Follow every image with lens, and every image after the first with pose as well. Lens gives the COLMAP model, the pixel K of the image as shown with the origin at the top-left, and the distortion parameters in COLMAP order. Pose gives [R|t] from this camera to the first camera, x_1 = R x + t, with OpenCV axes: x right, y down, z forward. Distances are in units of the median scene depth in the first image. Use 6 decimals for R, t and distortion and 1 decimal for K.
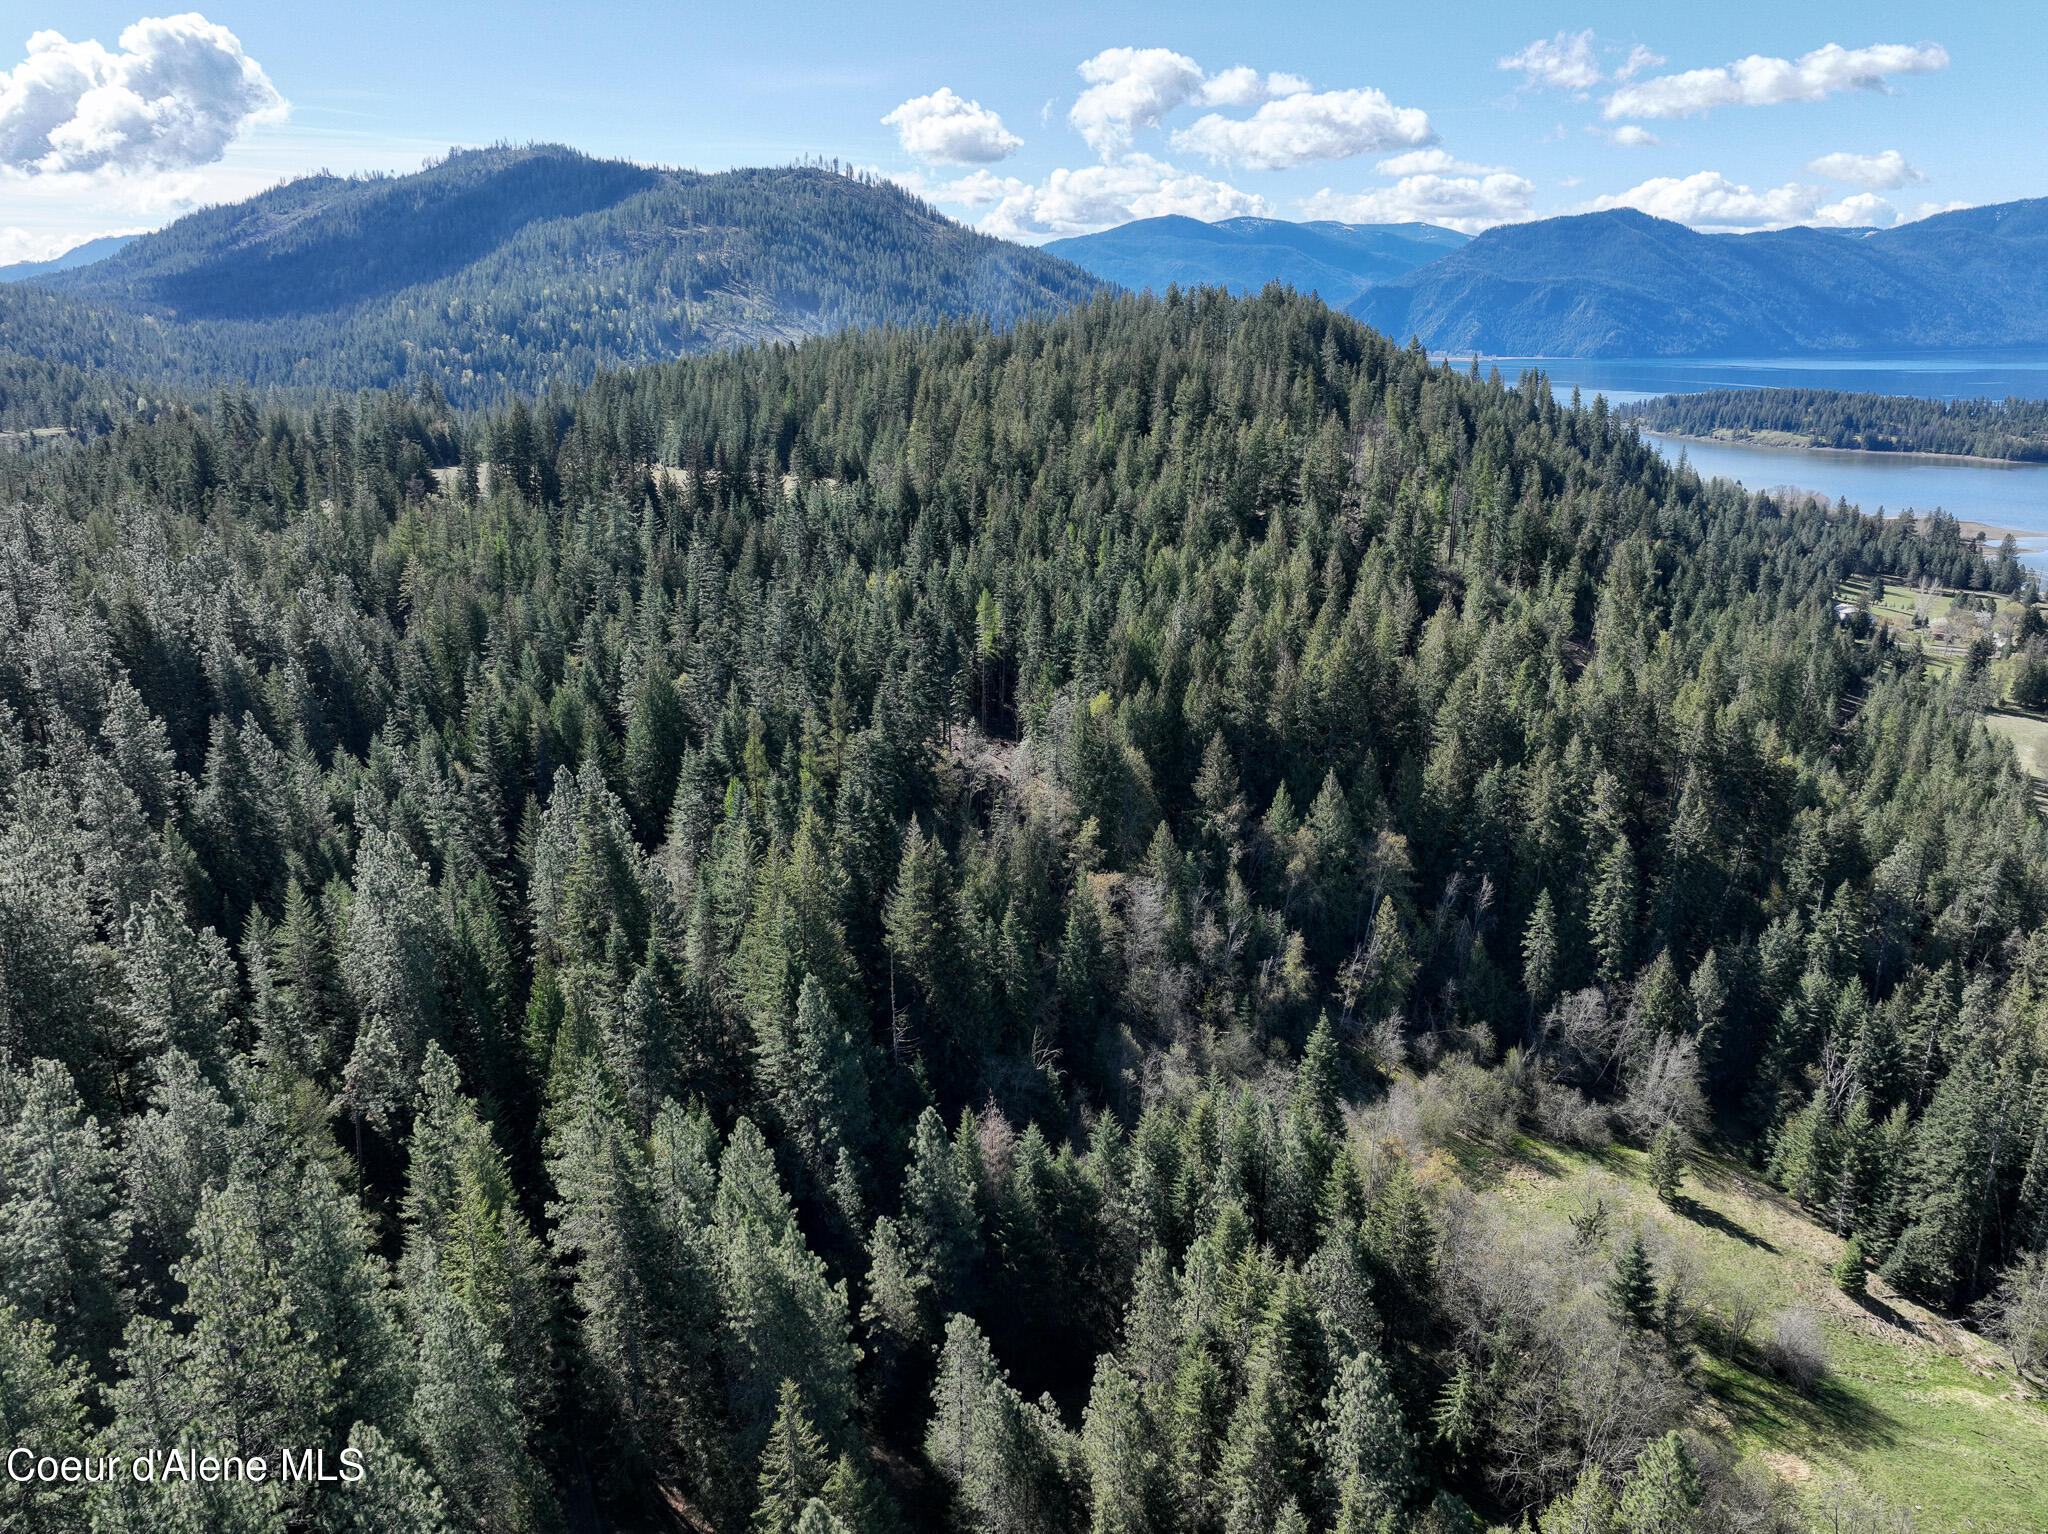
lens RADIAL K [[1439.8, 0, 1031.1], [0, 1439.8, 764.0], [0, 0, 1]] dist [-0.005298, 0.023037]
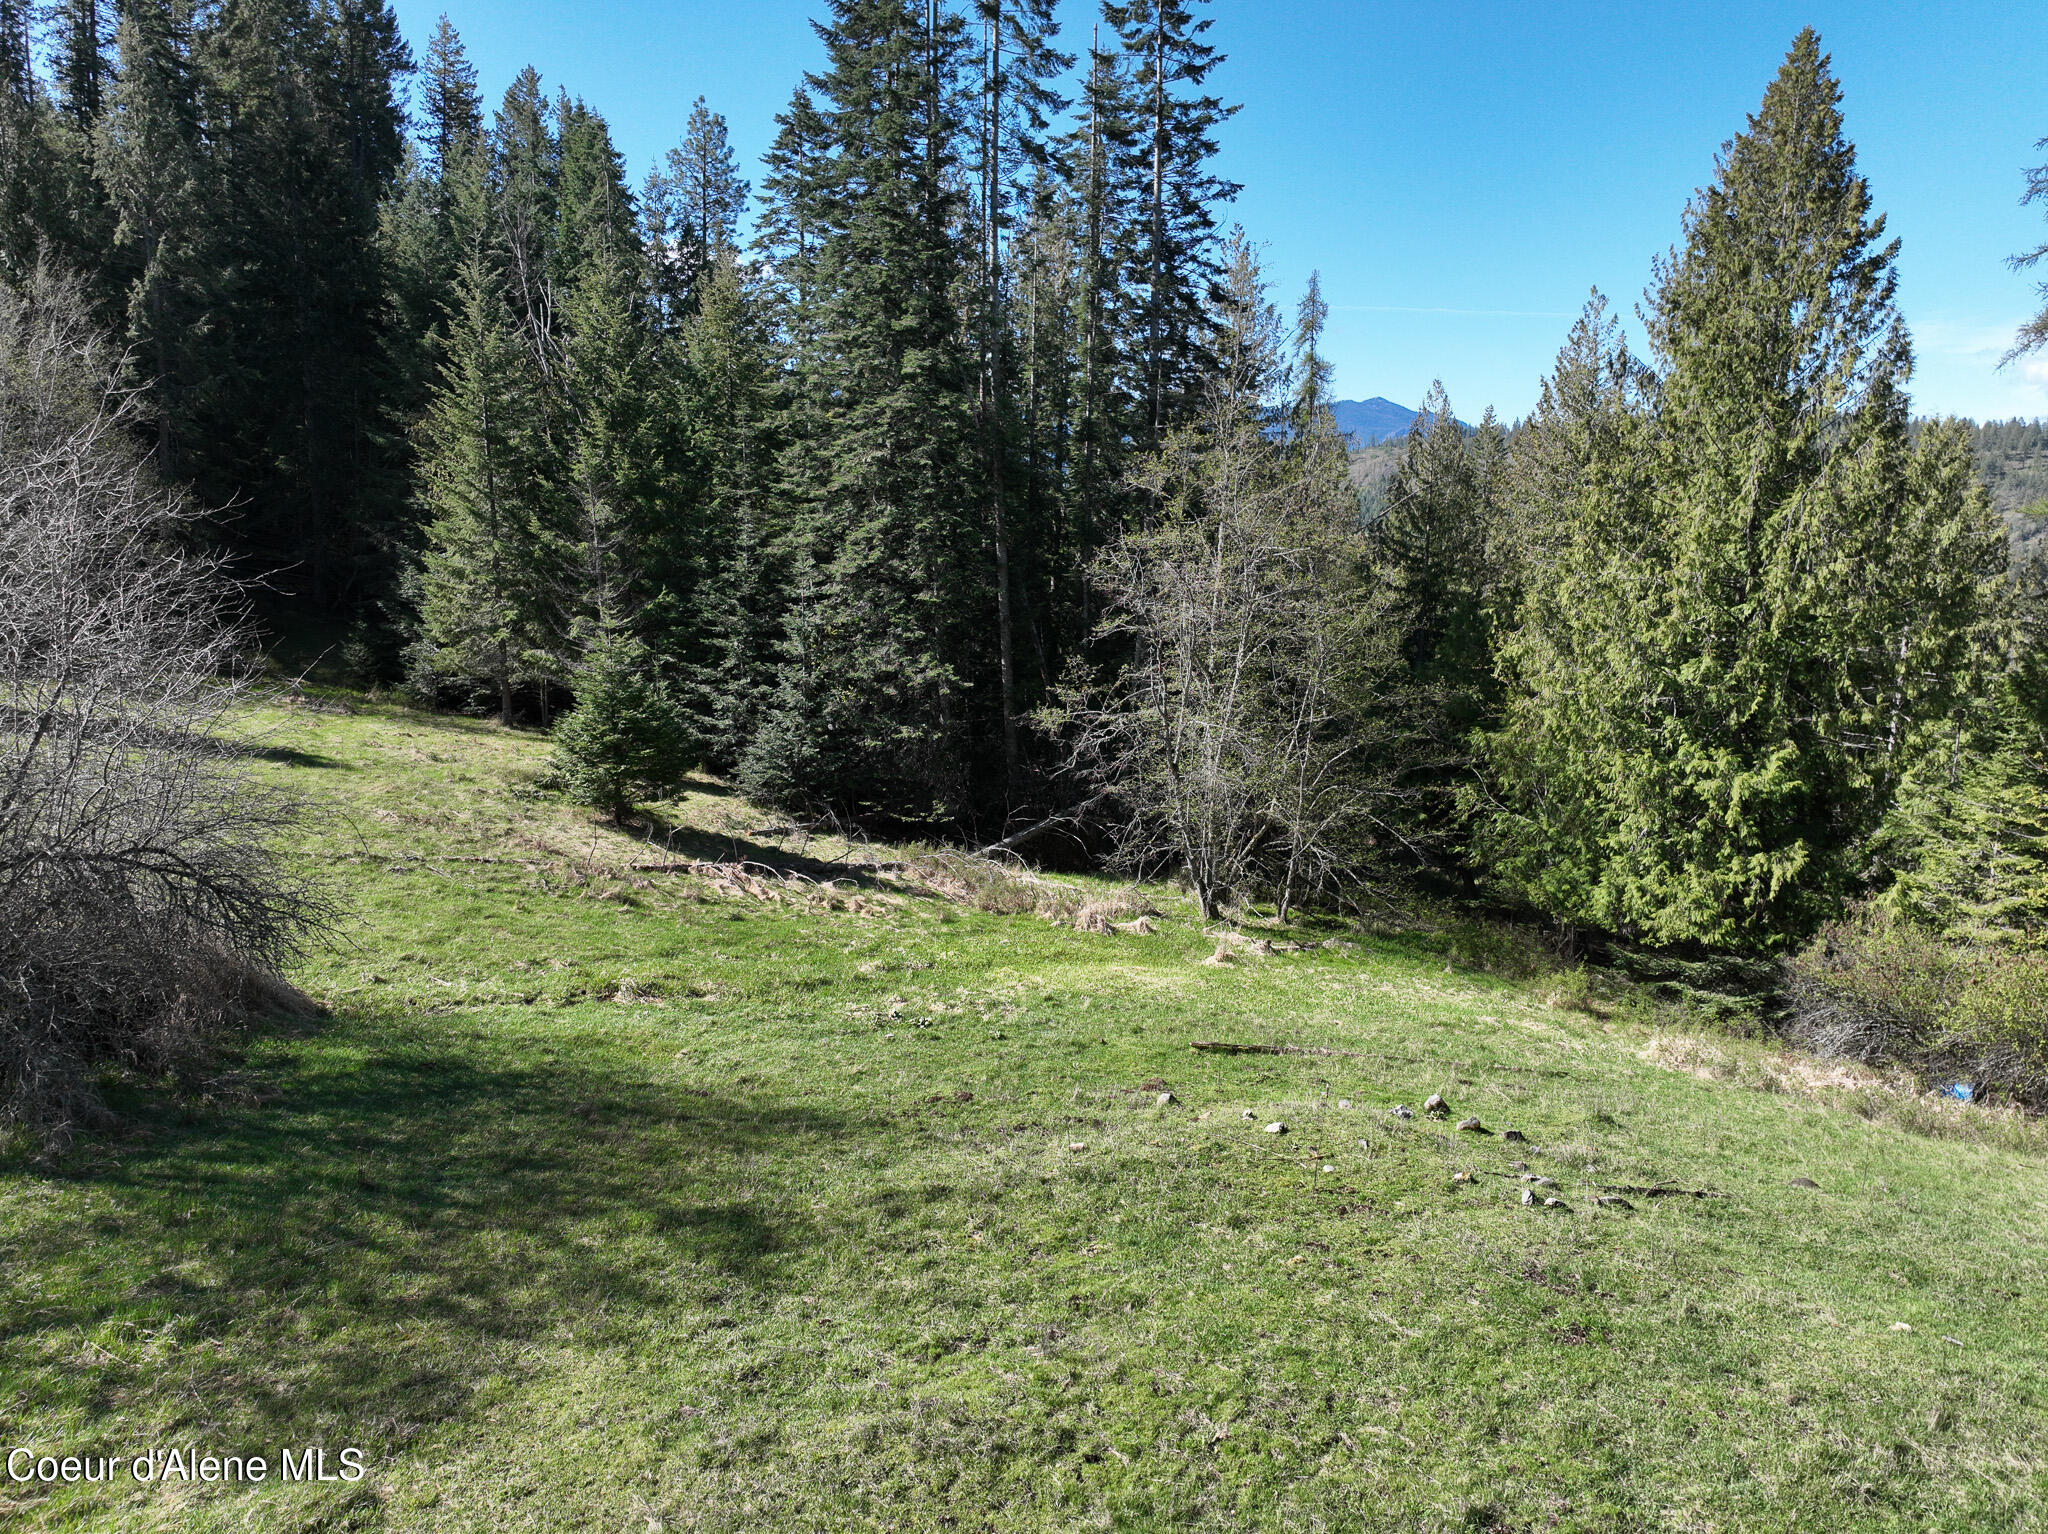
lens RADIAL K [[1441.4, 0, 1032.8], [0, 1441.4, 764.4], [0, 0, 1]] dist [-0.000386, 0.016727]
pose [[0.764689, -0.115464, 0.633971, 0.466700], [0.180144, 0.982895, -0.038275, 0.375118], [-0.618708, 0.143475, 0.772409, 0.767942]]
